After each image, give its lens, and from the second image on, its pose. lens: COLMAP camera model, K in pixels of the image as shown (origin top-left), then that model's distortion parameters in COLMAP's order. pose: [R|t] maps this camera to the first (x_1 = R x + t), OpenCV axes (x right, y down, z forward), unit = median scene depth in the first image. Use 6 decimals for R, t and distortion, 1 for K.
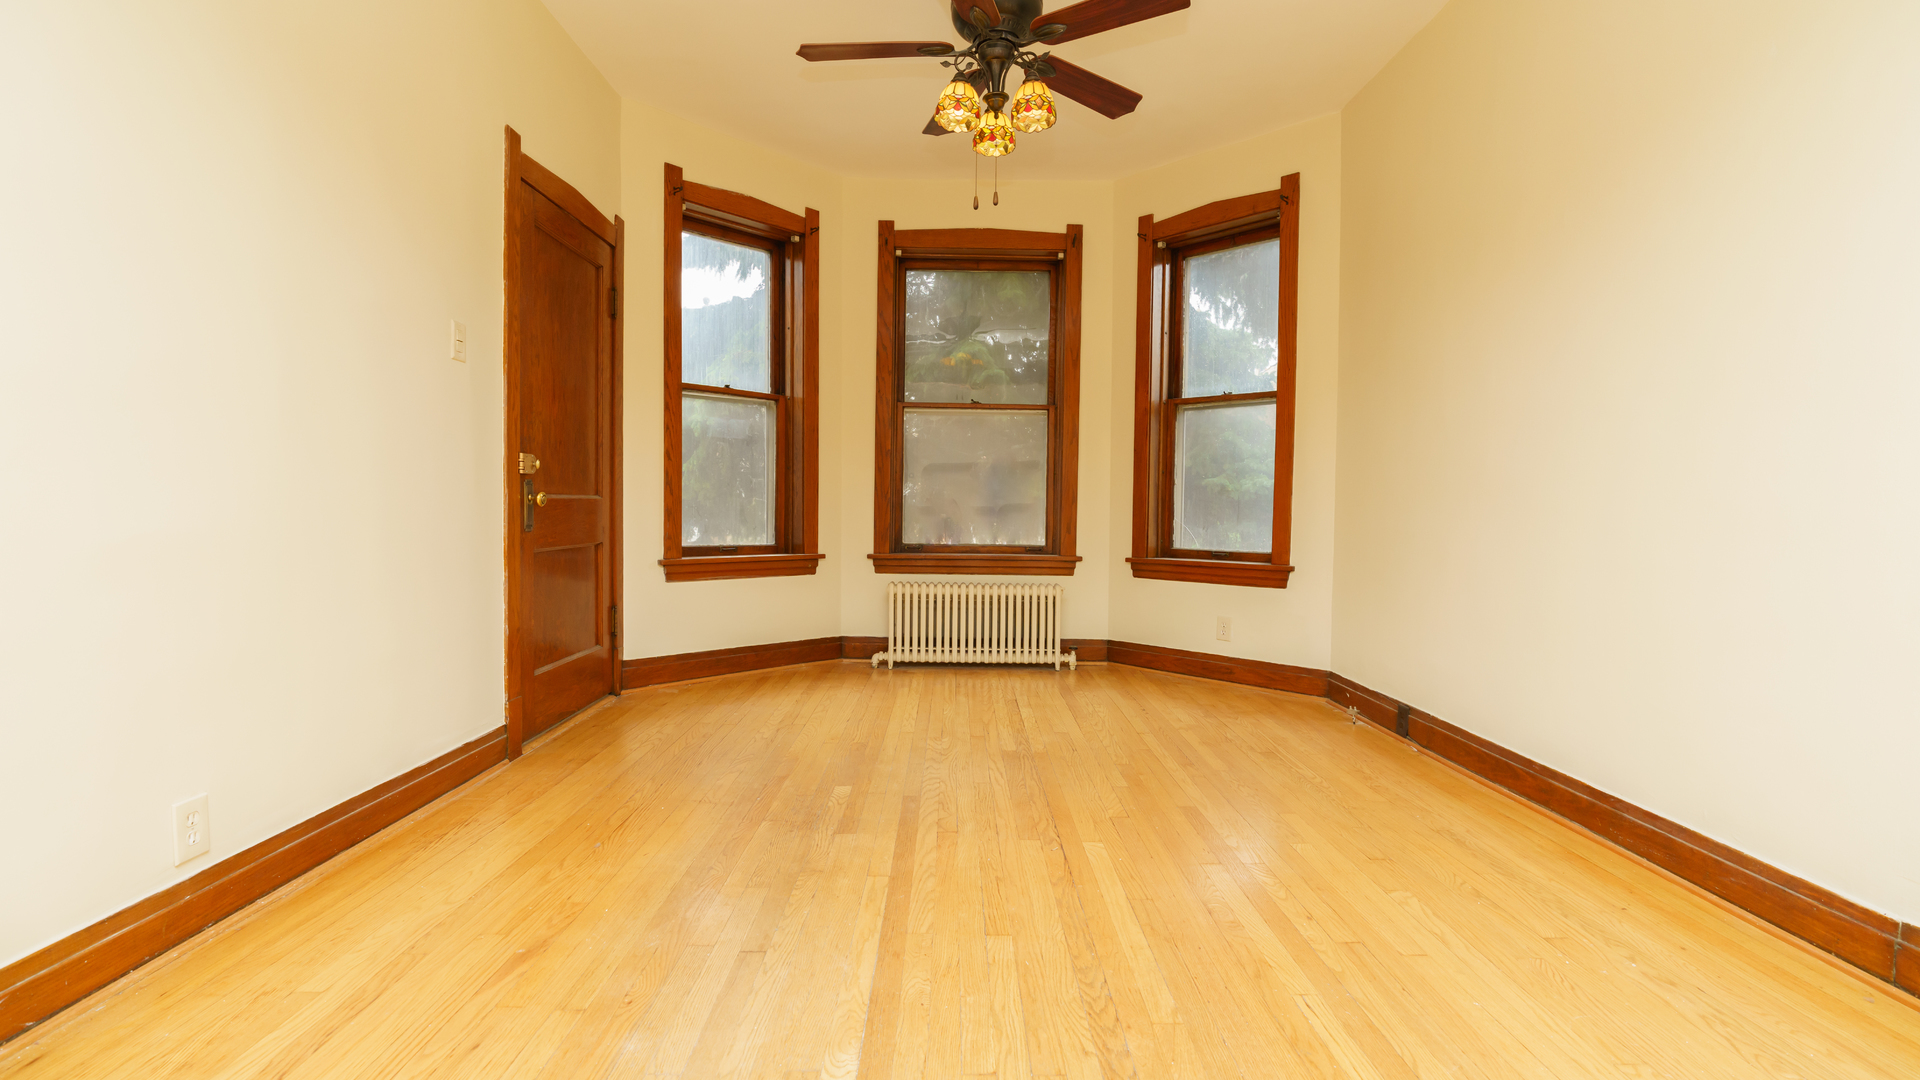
lens RADIAL K [[874.3, 0, 955.5], [0, 874.3, 543.1], [0, 0, 1]] dist [-0.014487, 0.007897]
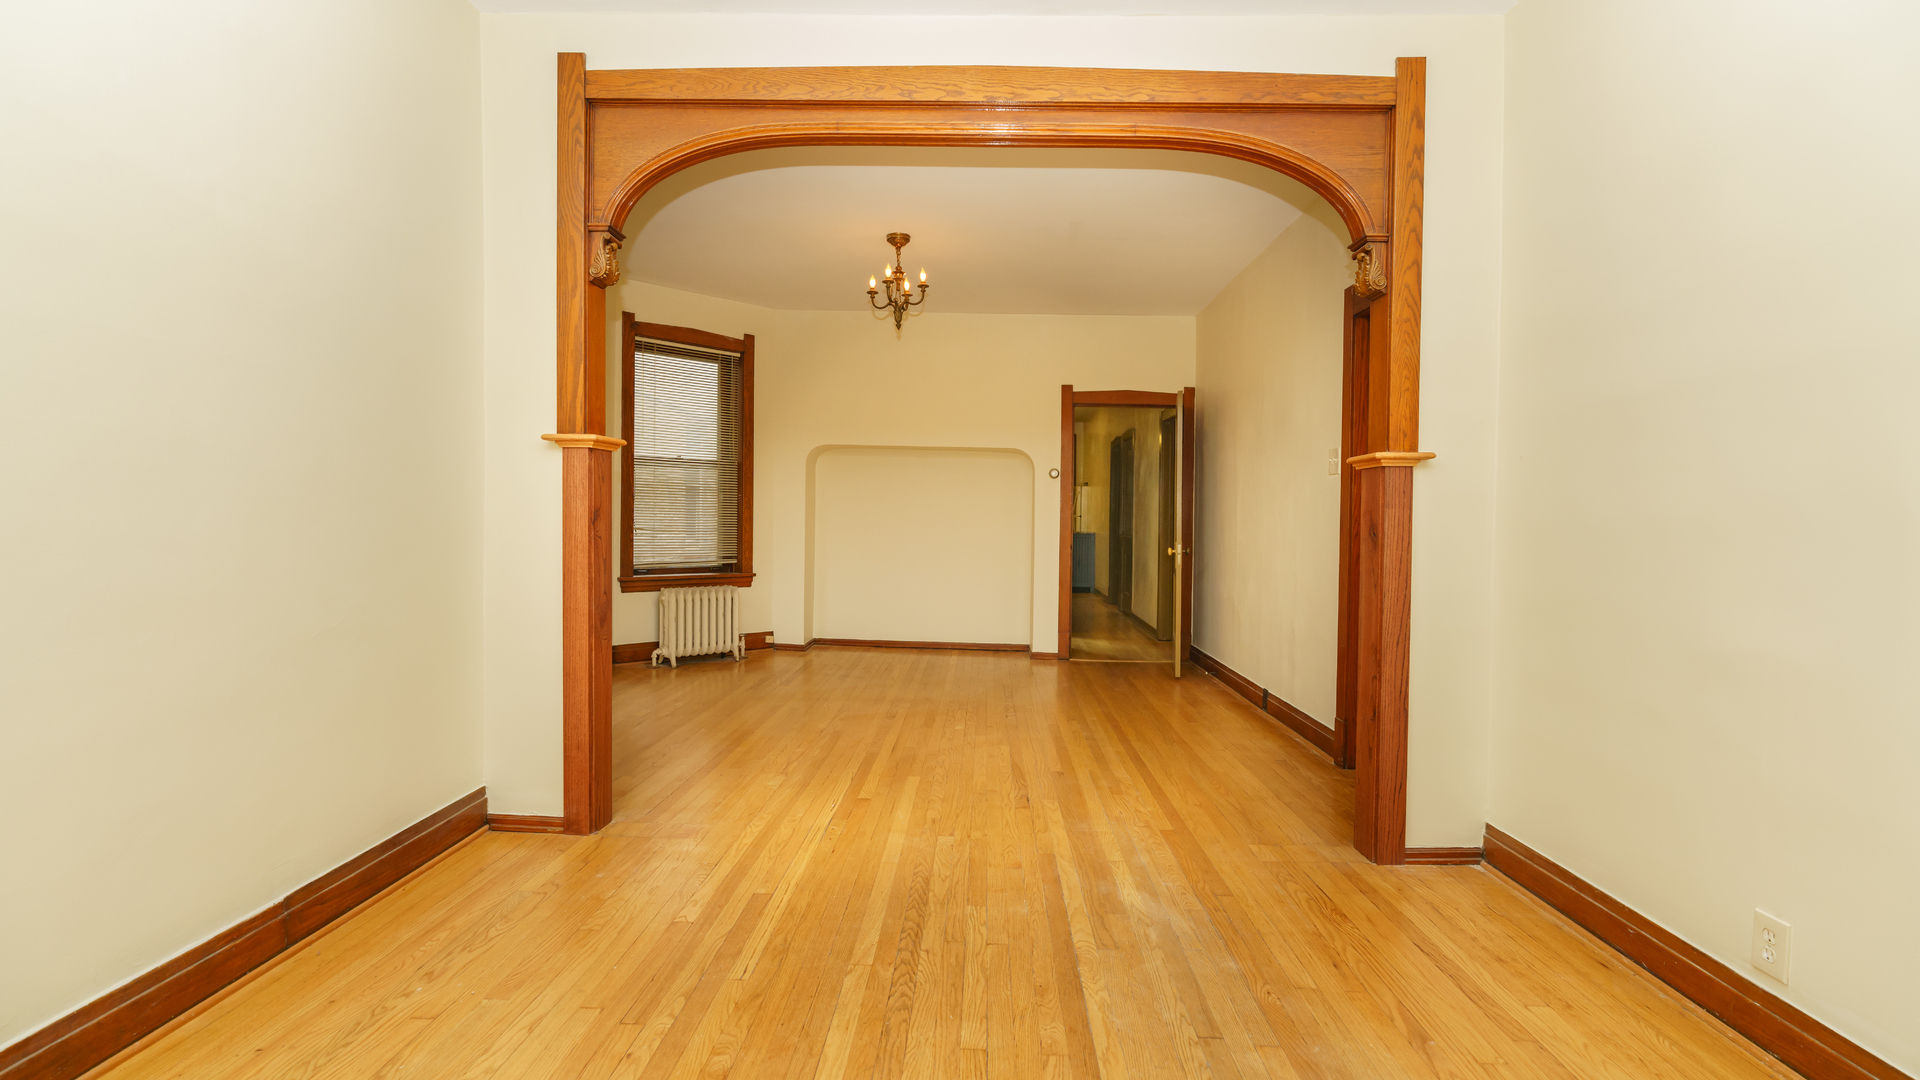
lens RADIAL K [[874.3, 0, 955.5], [0, 874.3, 543.1], [0, 0, 1]] dist [-0.014487, 0.007897]
pose [[-0.998839, -0.027698, 0.039424, 0.052455], [-0.025042, 0.997483, 0.066340, -0.197687], [-0.041162, 0.065275, -0.997018, 2.151453]]
